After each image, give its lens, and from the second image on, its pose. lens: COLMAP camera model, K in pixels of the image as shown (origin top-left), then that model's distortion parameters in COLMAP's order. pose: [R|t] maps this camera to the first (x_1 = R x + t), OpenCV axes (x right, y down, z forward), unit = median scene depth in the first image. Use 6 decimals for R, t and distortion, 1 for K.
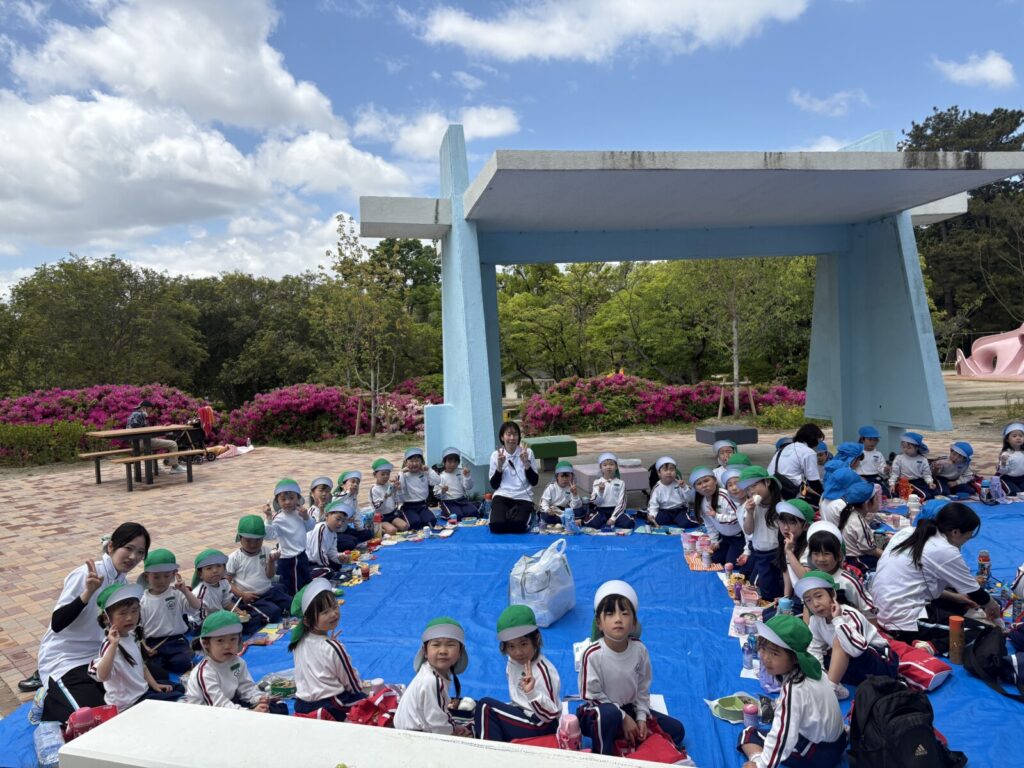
lens RADIAL K [[777.5, 0, 507.6], [0, 777.5, 384.7], [0, 0, 1]] dist [0.024257, -0.006945]
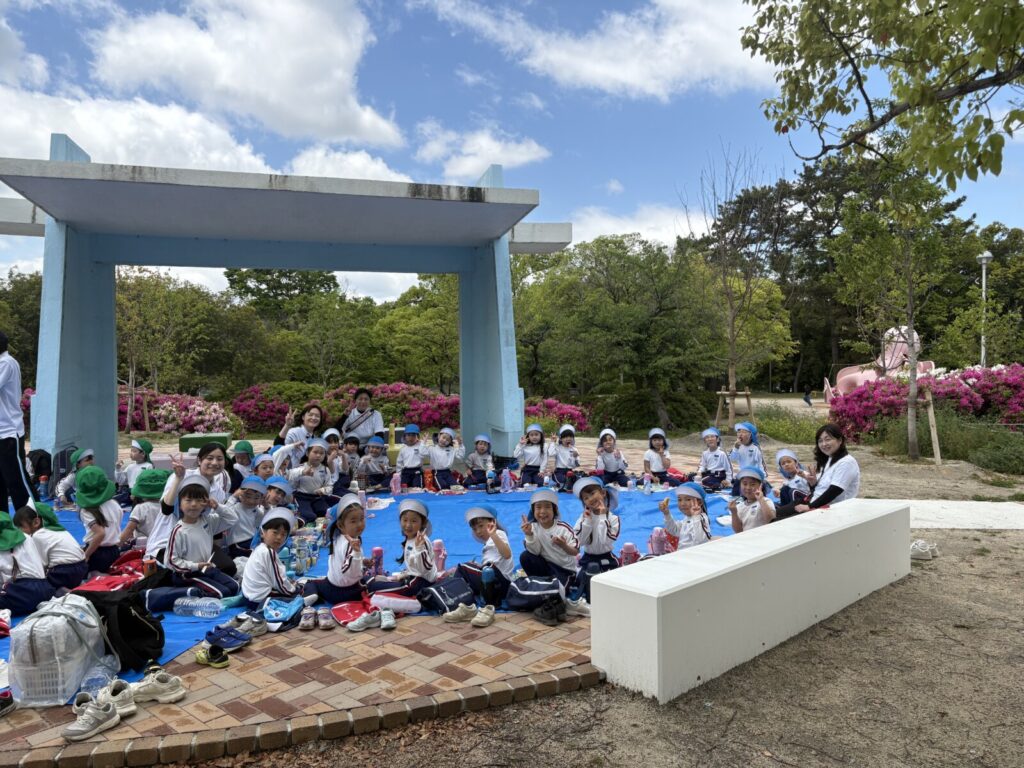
lens RADIAL K [[777.5, 0, 515.2], [0, 777.5, 383.2], [0, 0, 1]] dist [0.024257, -0.006945]
pose [[0.995940, 0.036730, 0.082182, 0.225048], [-0.034791, 0.999084, -0.024901, 0.007591], [-0.083022, 0.021941, 0.996306, -0.056426]]
